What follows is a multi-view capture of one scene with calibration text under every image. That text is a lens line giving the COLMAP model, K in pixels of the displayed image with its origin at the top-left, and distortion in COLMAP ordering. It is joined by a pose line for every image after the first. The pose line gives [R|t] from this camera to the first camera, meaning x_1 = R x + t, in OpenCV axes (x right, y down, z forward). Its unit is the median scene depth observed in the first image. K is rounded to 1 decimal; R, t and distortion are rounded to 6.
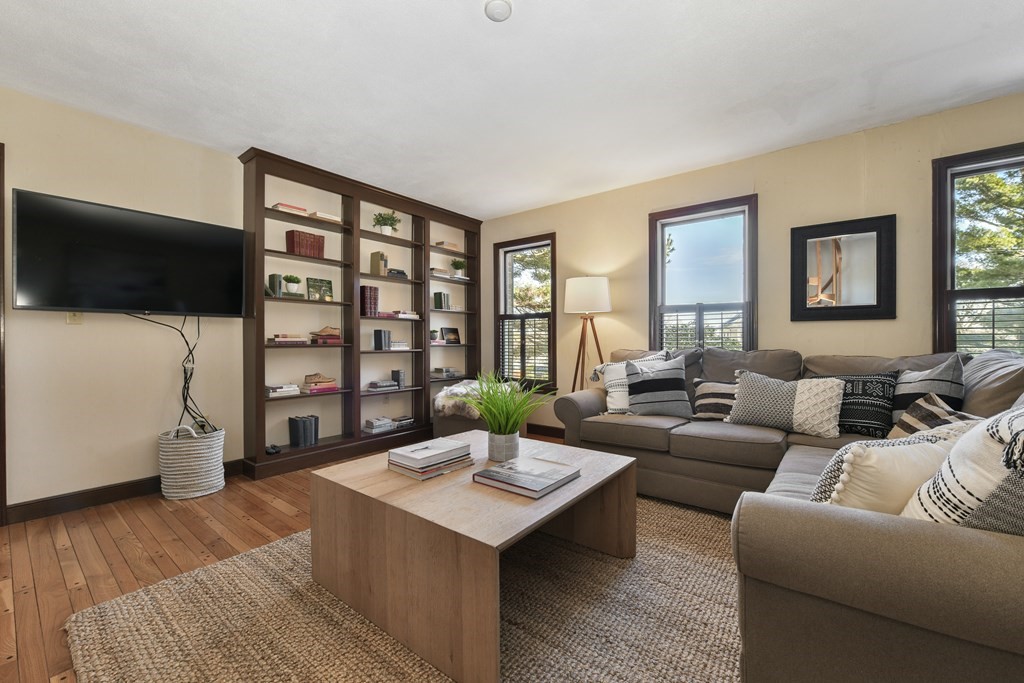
lens RADIAL K [[410.4, 0, 512.0], [0, 410.4, 341.5], [0, 0, 1]] dist [-0.021345, 0.000038]
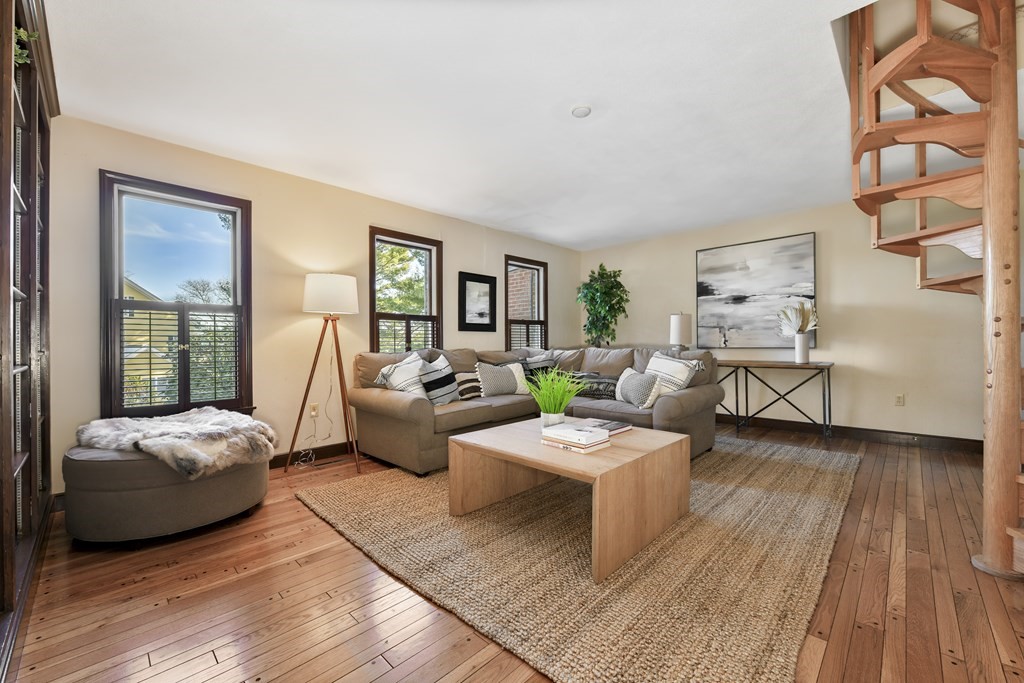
lens RADIAL K [[410.4, 0, 512.0], [0, 410.4, 341.5], [0, 0, 1]] dist [-0.021345, 0.000038]
pose [[0.114600, 0.007778, 0.993381, -0.805760], [0.006289, 0.999944, -0.008555, 0.005171], [-0.993392, 0.007228, 0.114545, 0.589930]]
